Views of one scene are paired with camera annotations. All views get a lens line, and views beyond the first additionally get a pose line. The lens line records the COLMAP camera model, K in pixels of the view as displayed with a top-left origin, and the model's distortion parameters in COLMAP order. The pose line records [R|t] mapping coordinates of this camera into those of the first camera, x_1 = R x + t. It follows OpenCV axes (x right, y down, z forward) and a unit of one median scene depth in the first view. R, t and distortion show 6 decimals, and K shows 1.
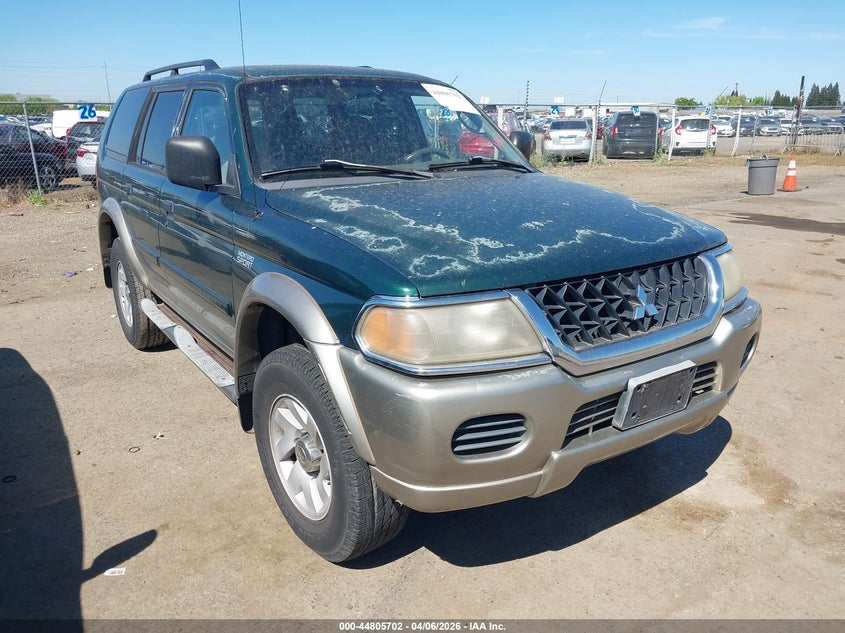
lens RADIAL K [[692.2, 0, 427.9], [0, 692.2, 303.1], [0, 0, 1]] dist [-0.037474, 0.000557]
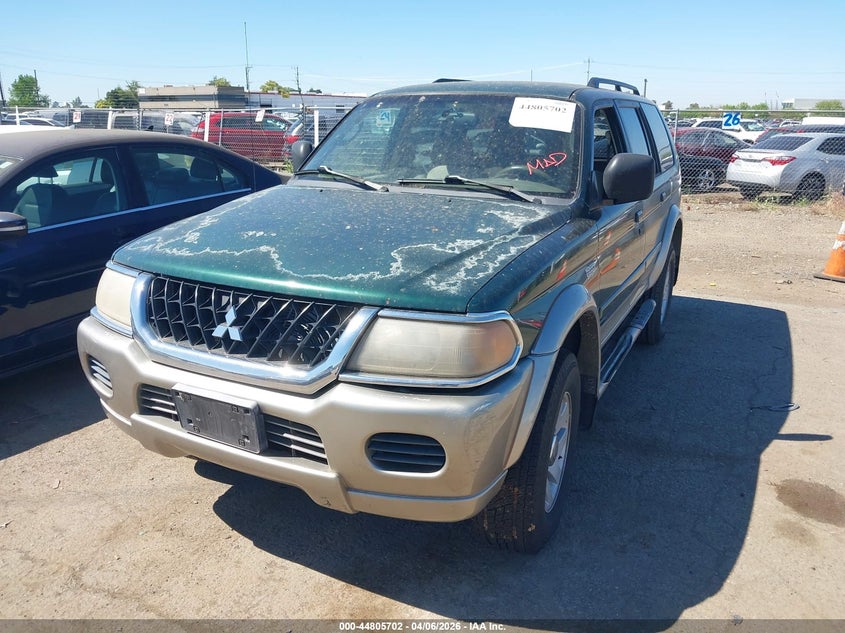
lens RADIAL K [[692.2, 0, 427.9], [0, 692.2, 303.1], [0, 0, 1]] dist [-0.037474, 0.000557]
pose [[0.465827, 0.240236, -0.851641, 0.232389], [-0.246775, 0.959526, 0.135689, -0.042442], [0.849769, 0.146956, 0.506258, 0.132825]]
